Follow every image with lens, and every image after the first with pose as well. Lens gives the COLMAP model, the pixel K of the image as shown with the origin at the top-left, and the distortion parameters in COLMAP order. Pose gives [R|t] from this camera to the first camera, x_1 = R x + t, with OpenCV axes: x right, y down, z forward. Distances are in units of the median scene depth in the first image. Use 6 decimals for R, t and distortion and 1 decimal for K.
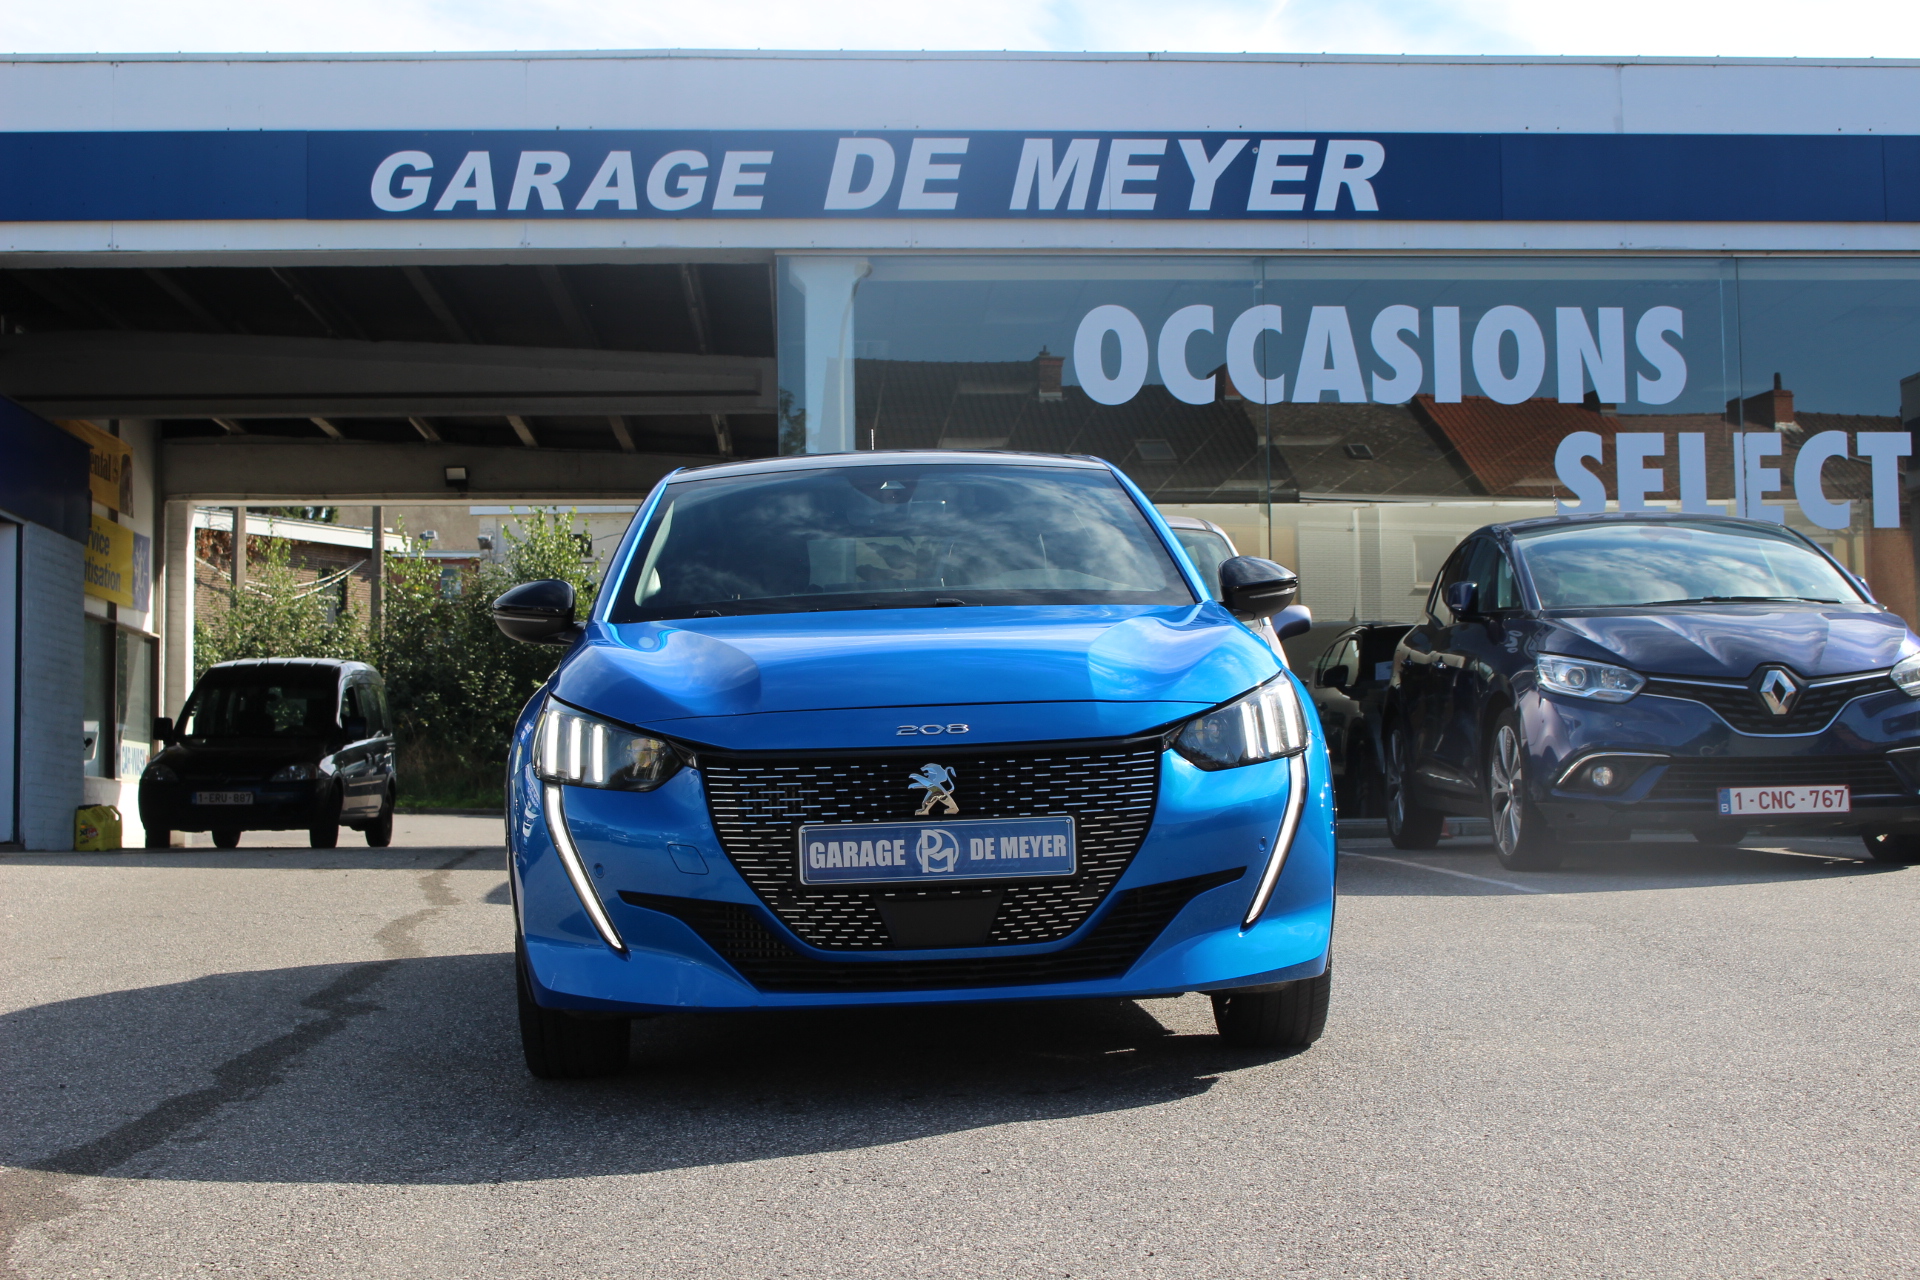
lens RADIAL K [[2786.2, 0, 960.0], [0, 2786.2, 640.0], [0, 0, 1]] dist [-0.059199, 0.044501]
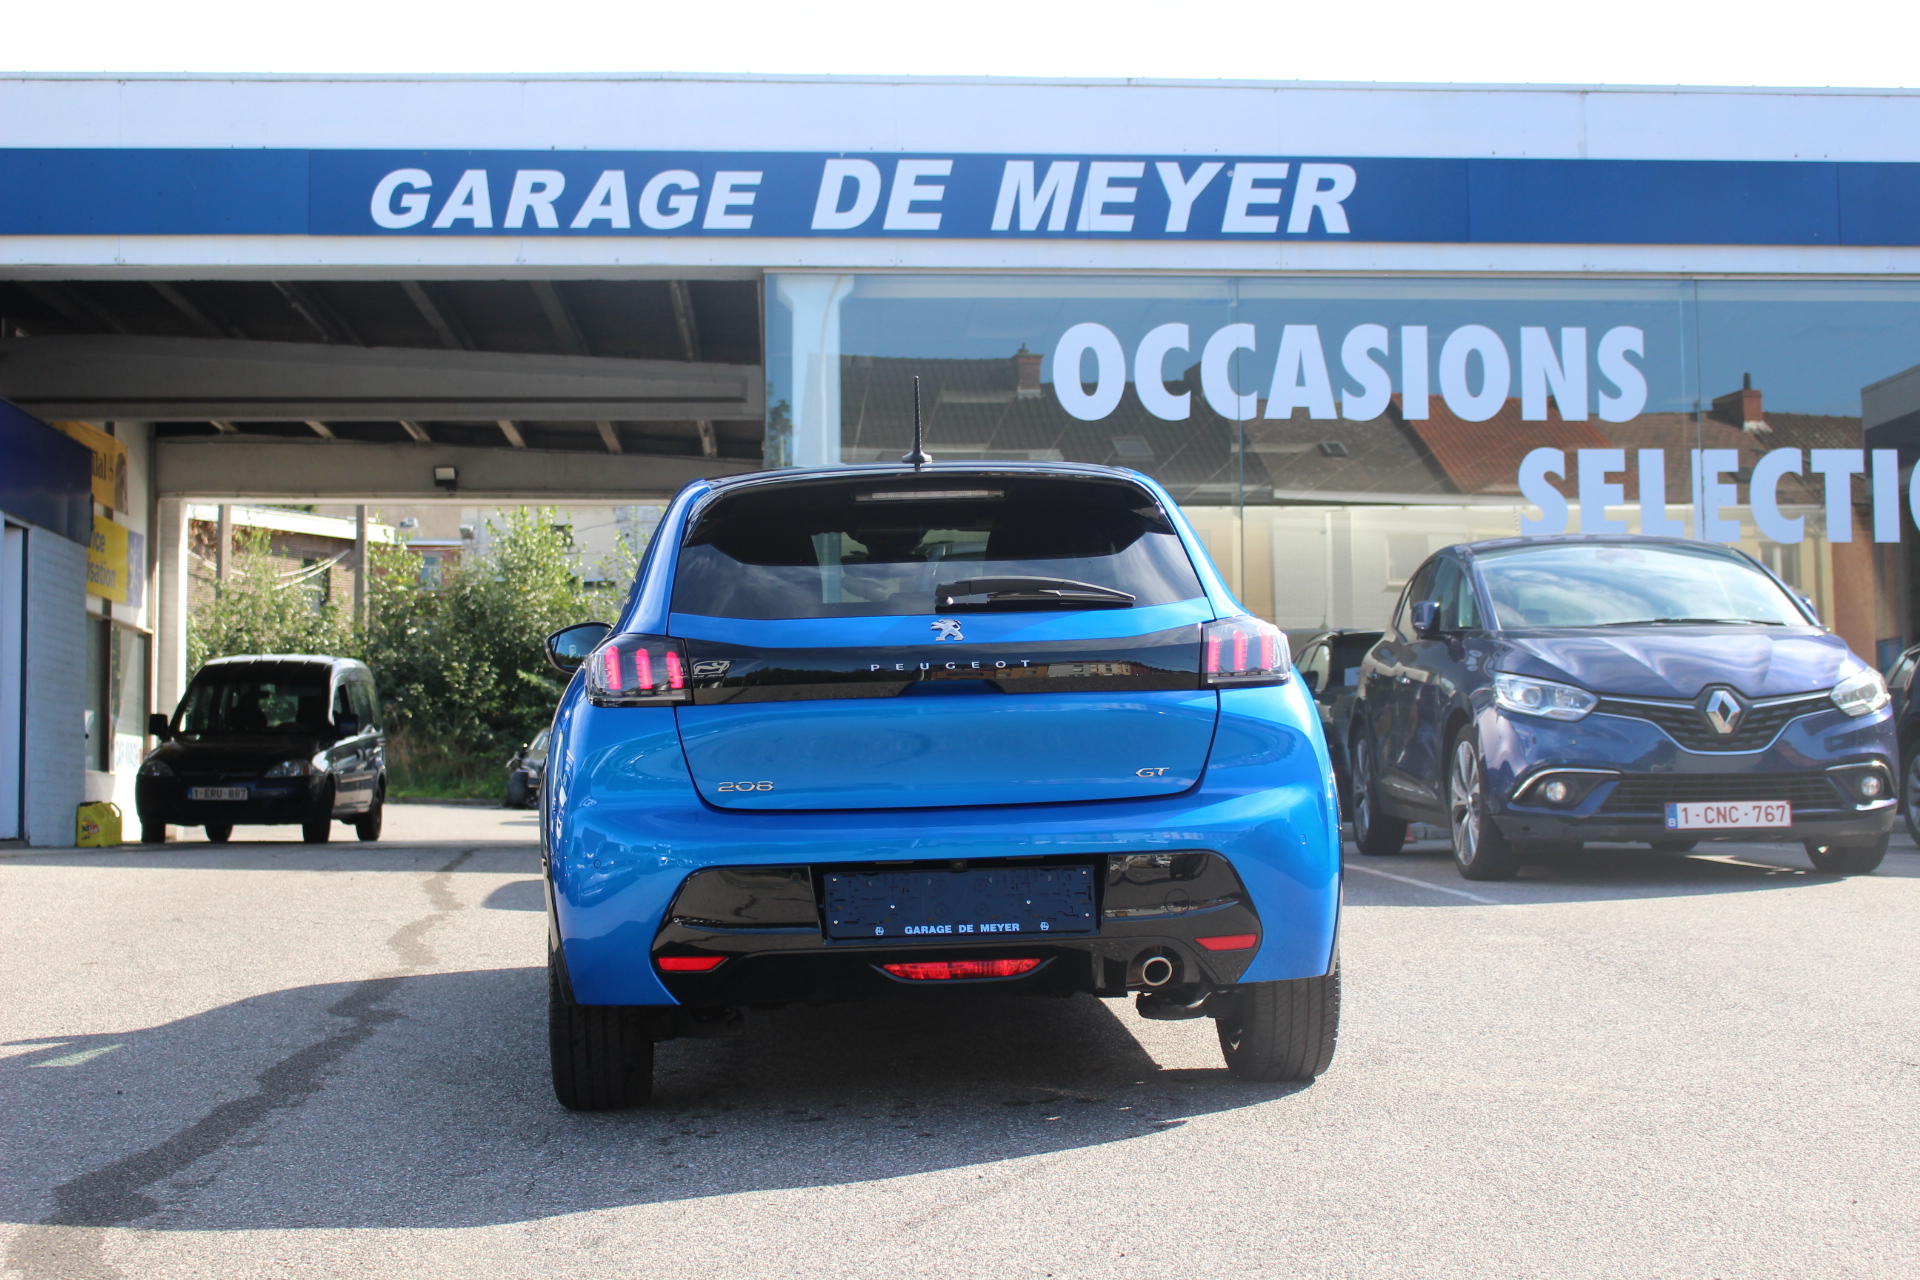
lens RADIAL K [[2776.2, 0, 964.3], [0, 2776.2, 634.1], [0, 0, 1]] dist [-0.047133, -0.083489]
pose [[0.999939, 0.004889, 0.009898, -0.001704], [-0.004914, 0.999985, 0.002443, -0.007420], [-0.009886, -0.002492, 0.999948, -0.027301]]
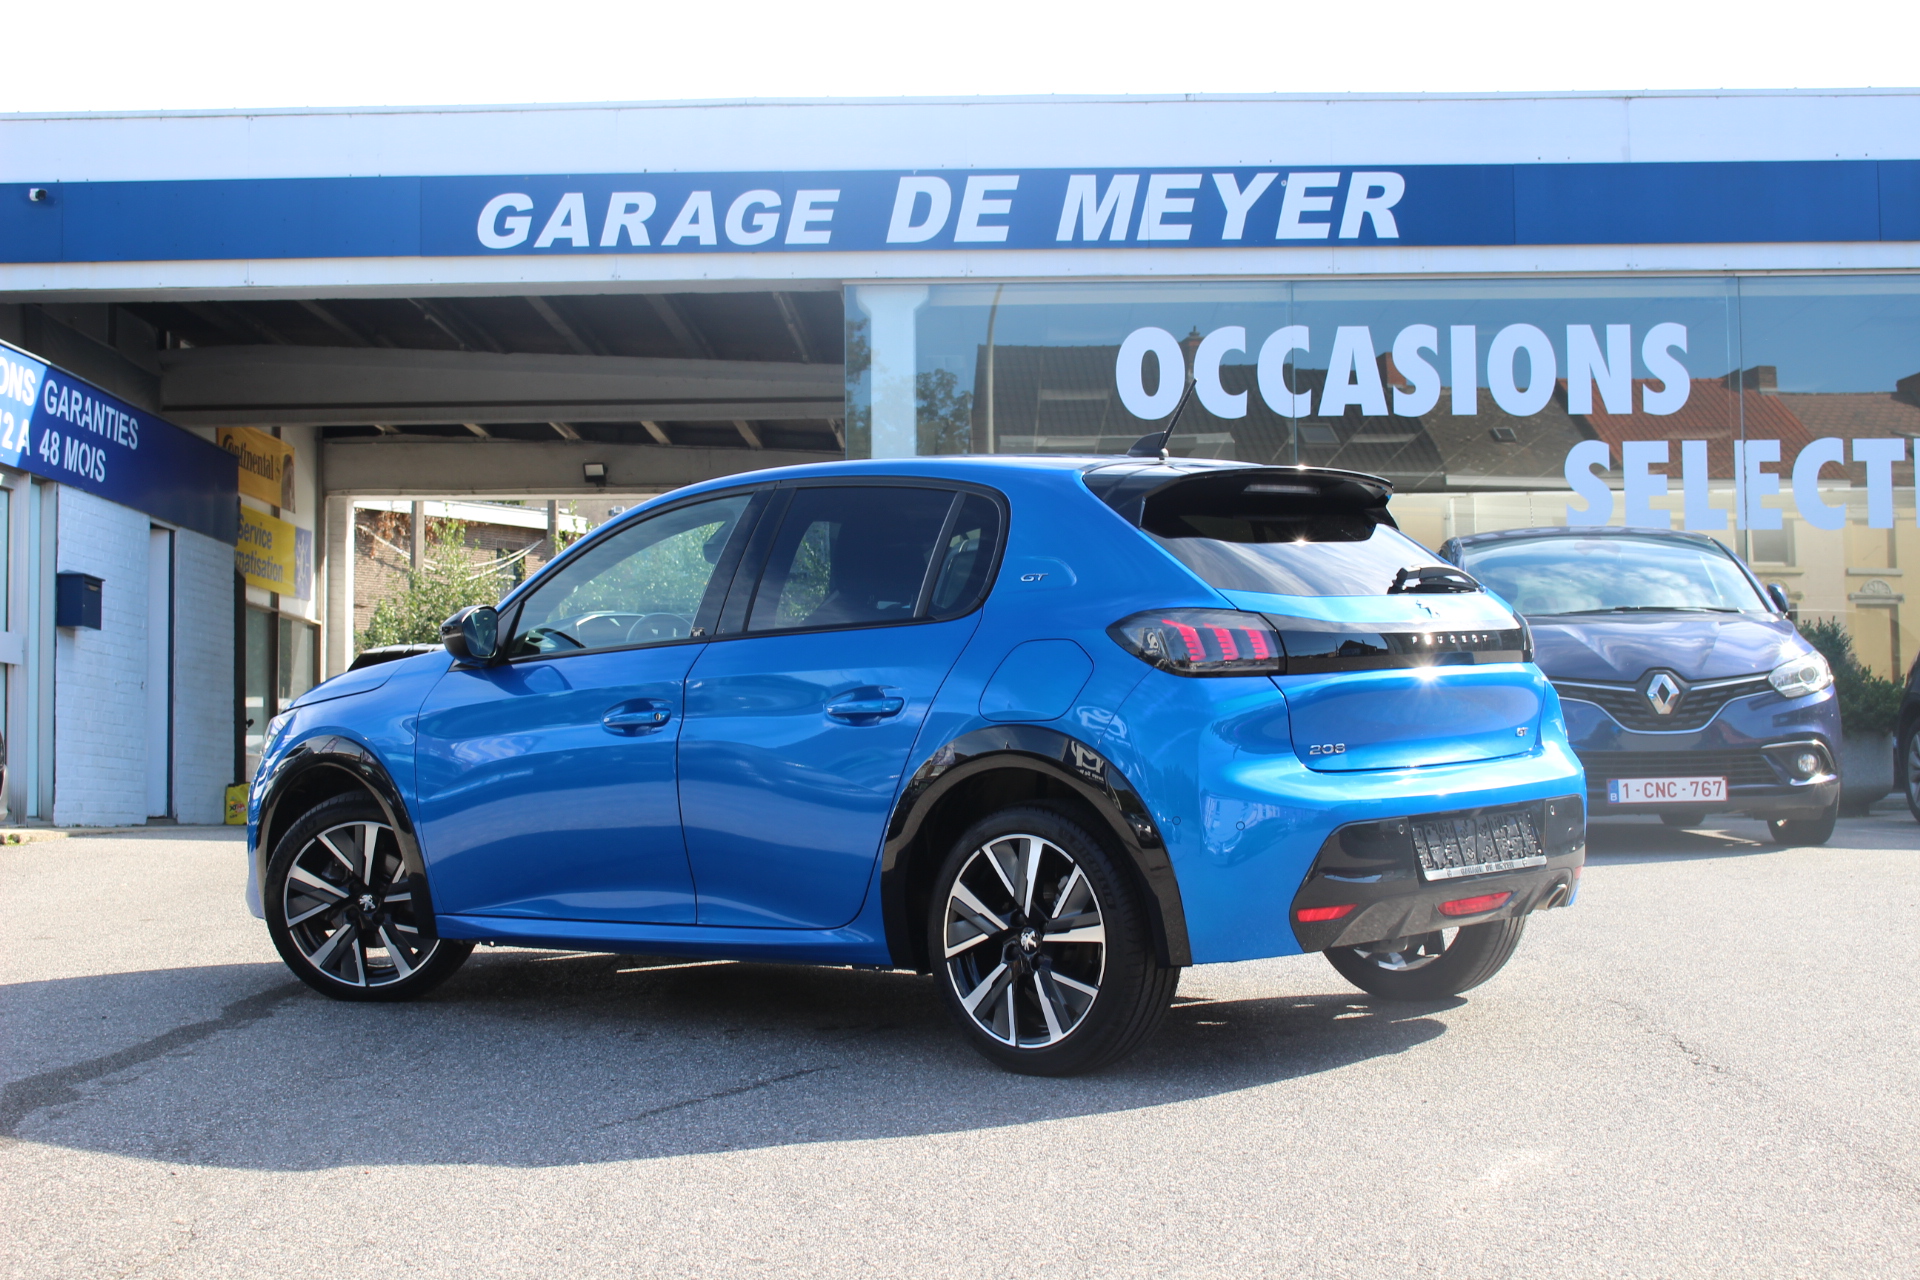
lens RADIAL K [[2776.2, 0, 964.3], [0, 2776.2, 634.1], [0, 0, 1]] dist [-0.047133, -0.083489]
pose [[0.997673, -0.000955, -0.068171, 0.055712], [0.001545, 0.999962, 0.008607, -0.009850], [0.068160, -0.008692, 0.997637, -0.088144]]
